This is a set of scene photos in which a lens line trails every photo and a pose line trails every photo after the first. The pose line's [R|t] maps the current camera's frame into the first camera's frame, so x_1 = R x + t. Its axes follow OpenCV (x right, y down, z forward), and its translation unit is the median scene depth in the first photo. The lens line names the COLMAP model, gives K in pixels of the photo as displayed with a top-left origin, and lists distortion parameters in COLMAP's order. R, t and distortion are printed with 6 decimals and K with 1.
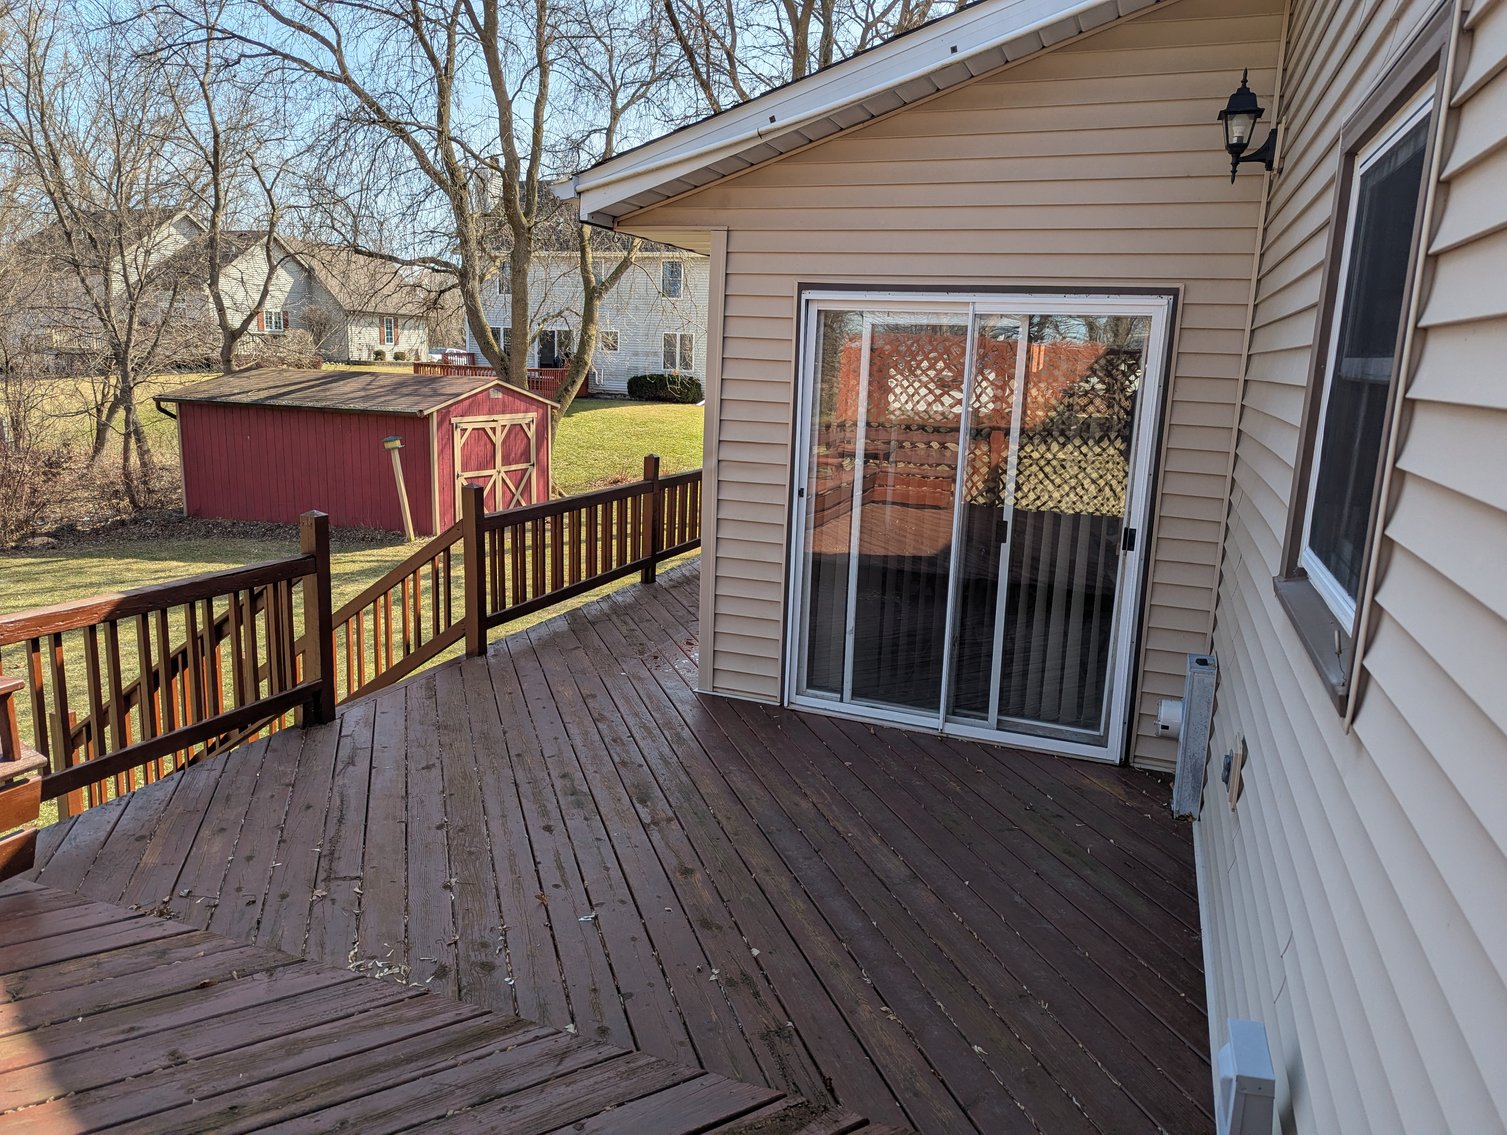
lens RADIAL K [[1055.1, 0, 760.3], [0, 1055.1, 565.7], [0, 0, 1]] dist [0.039871, -0.017042]
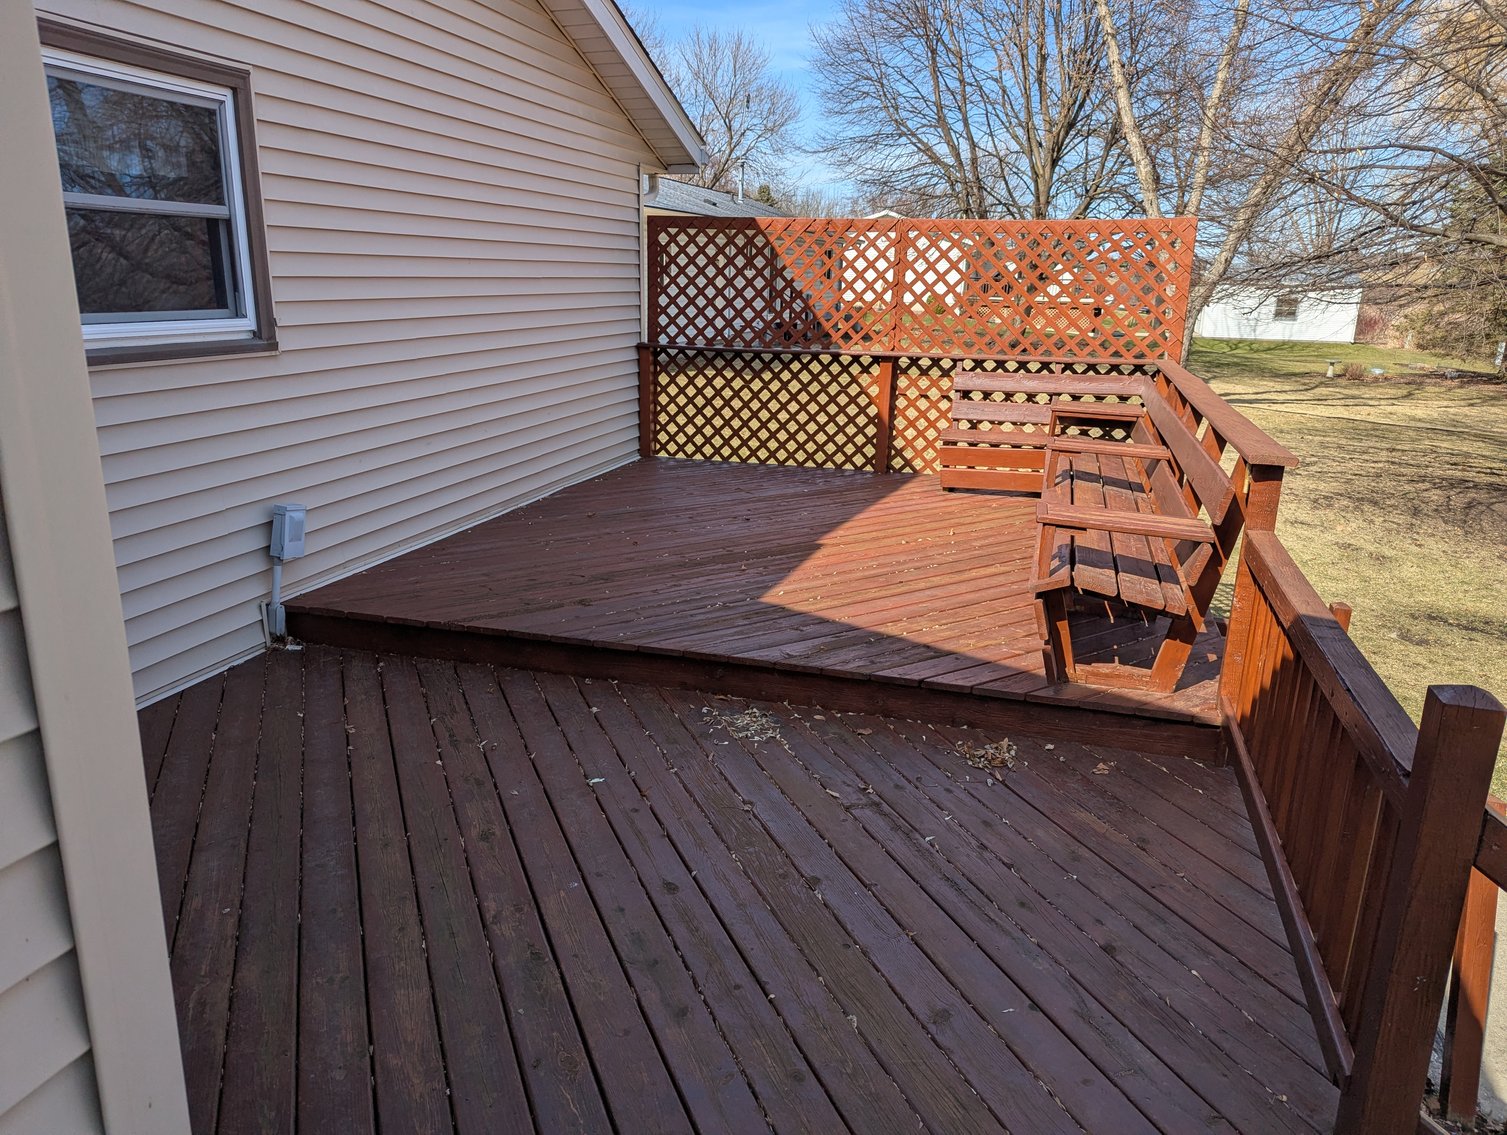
lens RADIAL K [[1055.1, 0, 757.0], [0, 1055.1, 567.5], [0, 0, 1]] dist [0.039871, -0.017042]
pose [[-0.996138, -0.038449, -0.078933, -0.174840], [-0.069900, 0.891310, 0.447973, -0.246620], [0.053130, 0.451761, -0.890556, 1.394394]]
